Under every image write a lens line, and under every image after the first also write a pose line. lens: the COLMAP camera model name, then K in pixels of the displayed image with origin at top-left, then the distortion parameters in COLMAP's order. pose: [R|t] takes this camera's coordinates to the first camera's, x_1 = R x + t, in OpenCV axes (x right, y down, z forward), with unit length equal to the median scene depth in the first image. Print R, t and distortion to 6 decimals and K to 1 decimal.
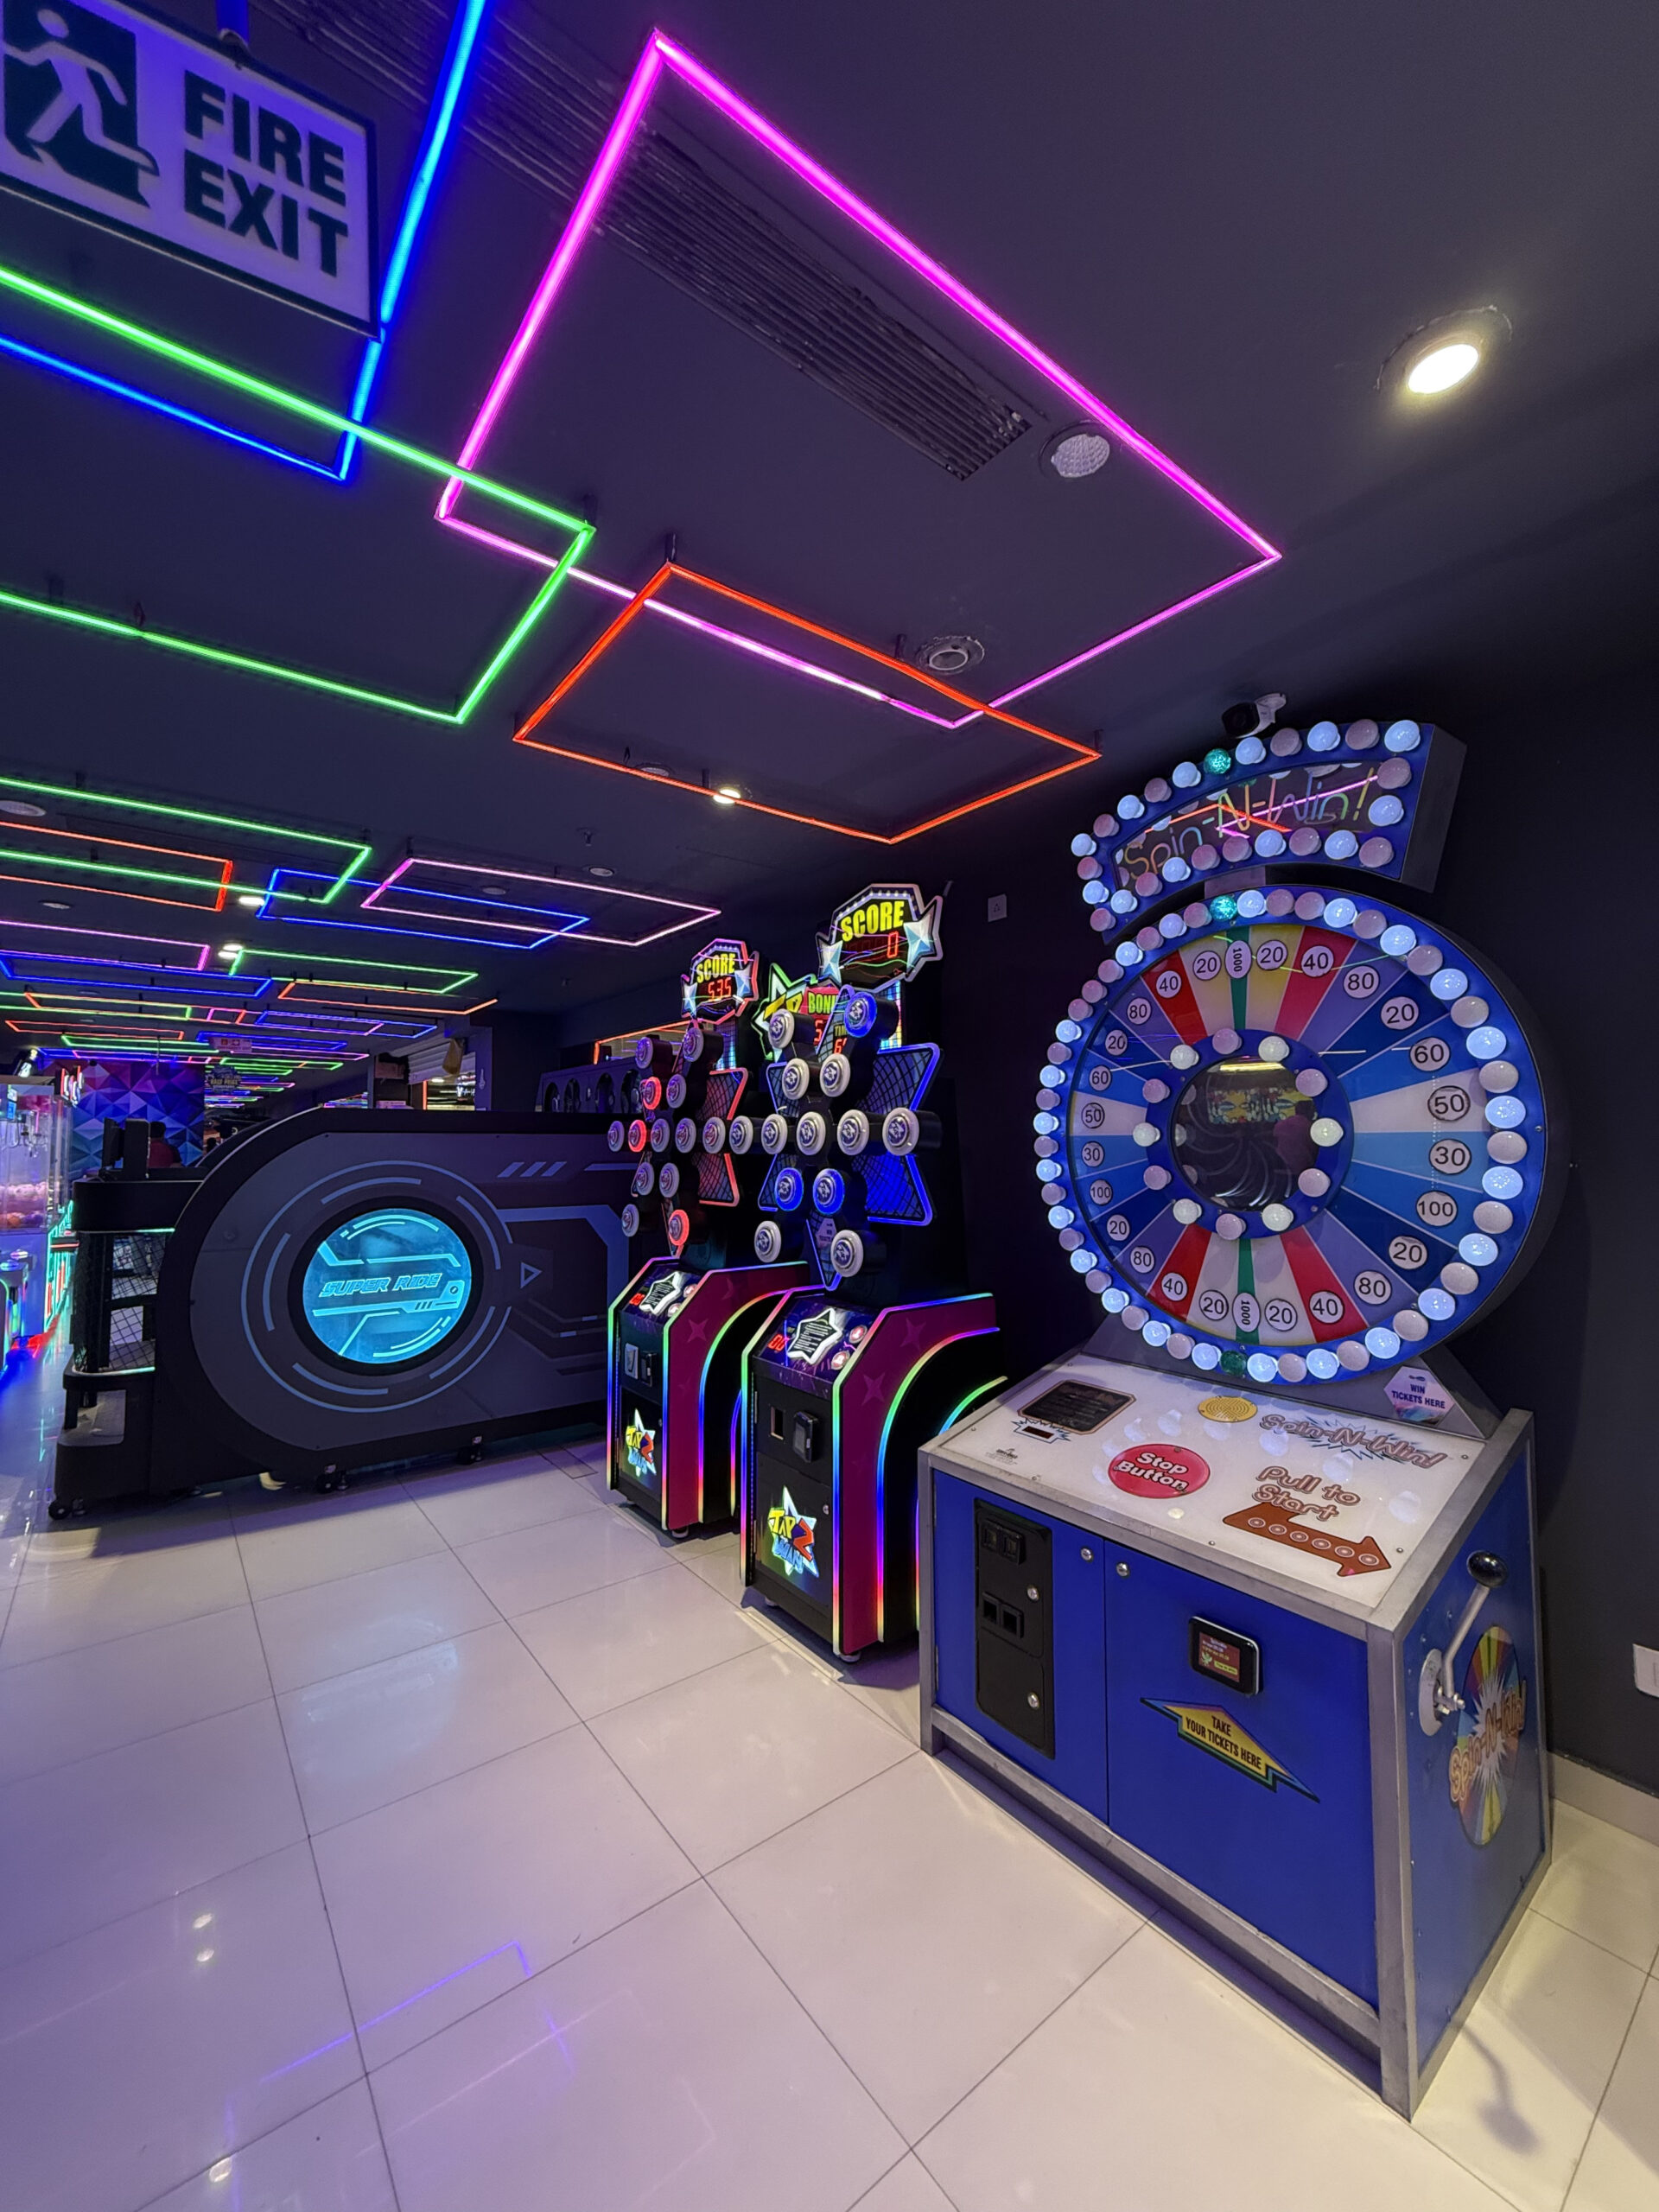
lens RADIAL K [[881.2, 0, 829.5], [0, 881.2, 1106.0], [0, 0, 1]] dist [-0.003826, -0.000327]
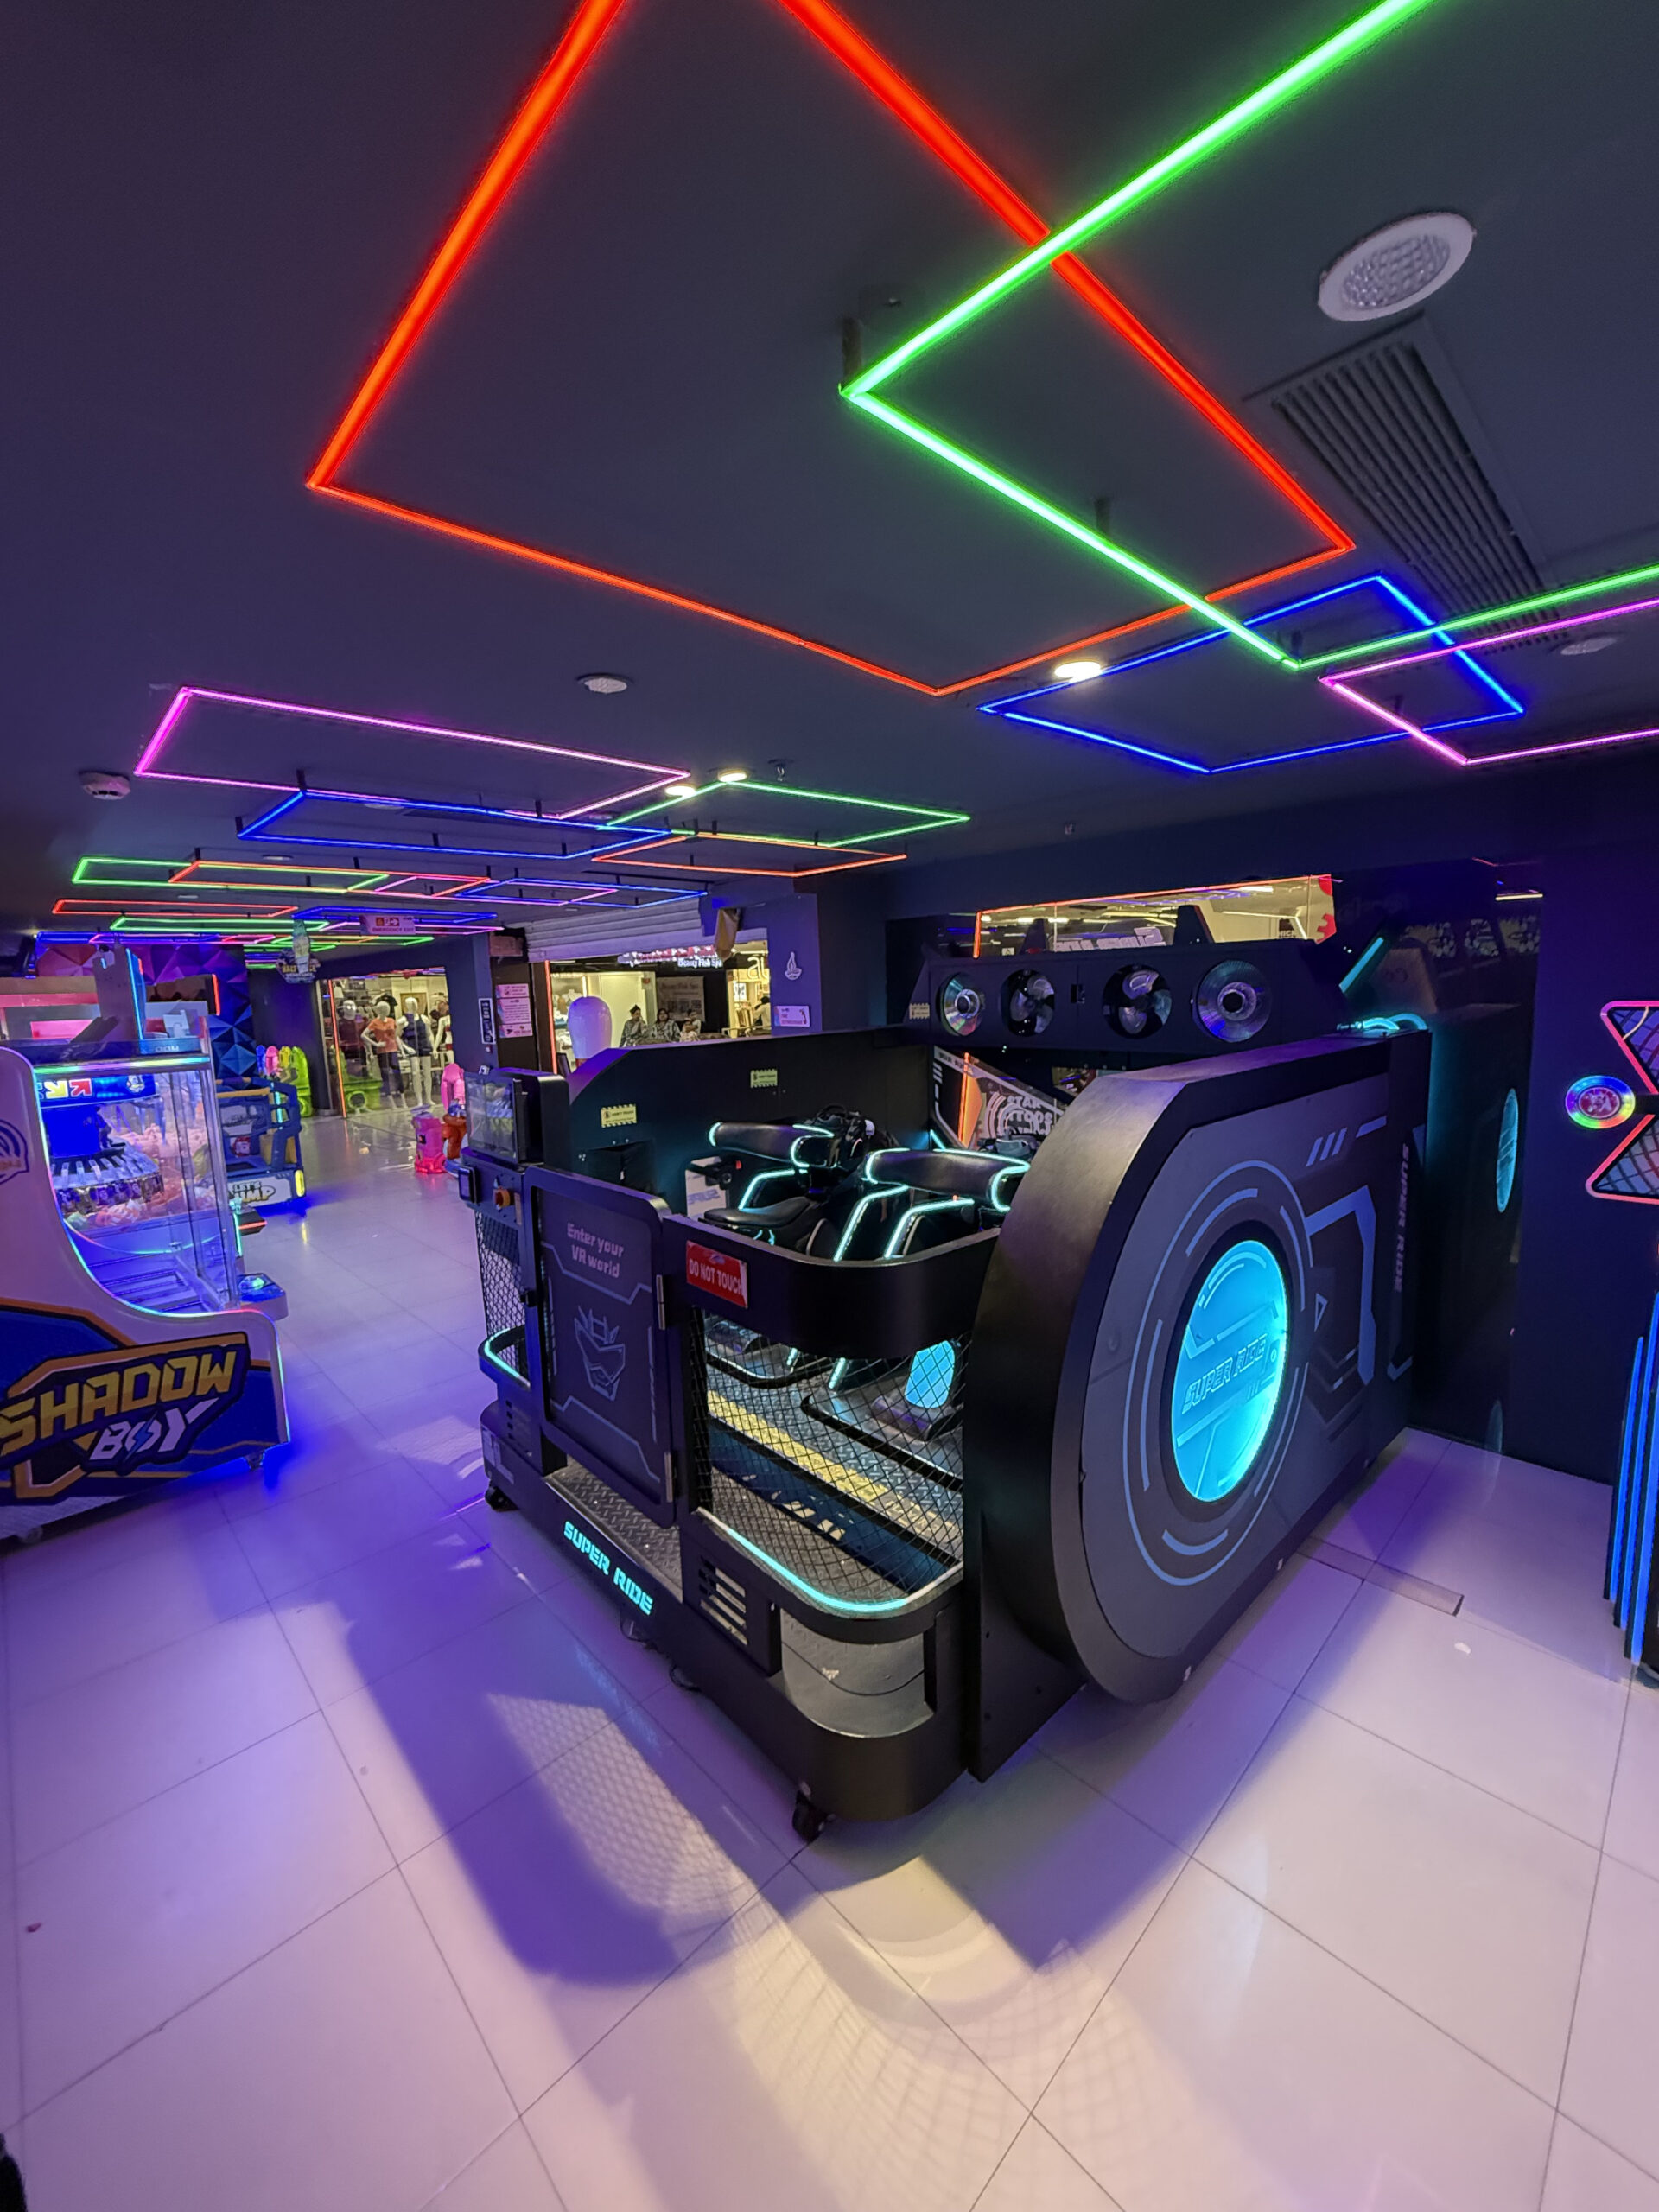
lens RADIAL K [[881.2, 0, 829.5], [0, 881.2, 1106.0], [0, 0, 1]] dist [-0.003826, -0.000327]
pose [[0.994657, -0.042304, 0.094170, -0.575050], [0.025436, 0.984488, 0.173598, -0.057423], [-0.100054, -0.170275, 0.980304, 0.333038]]
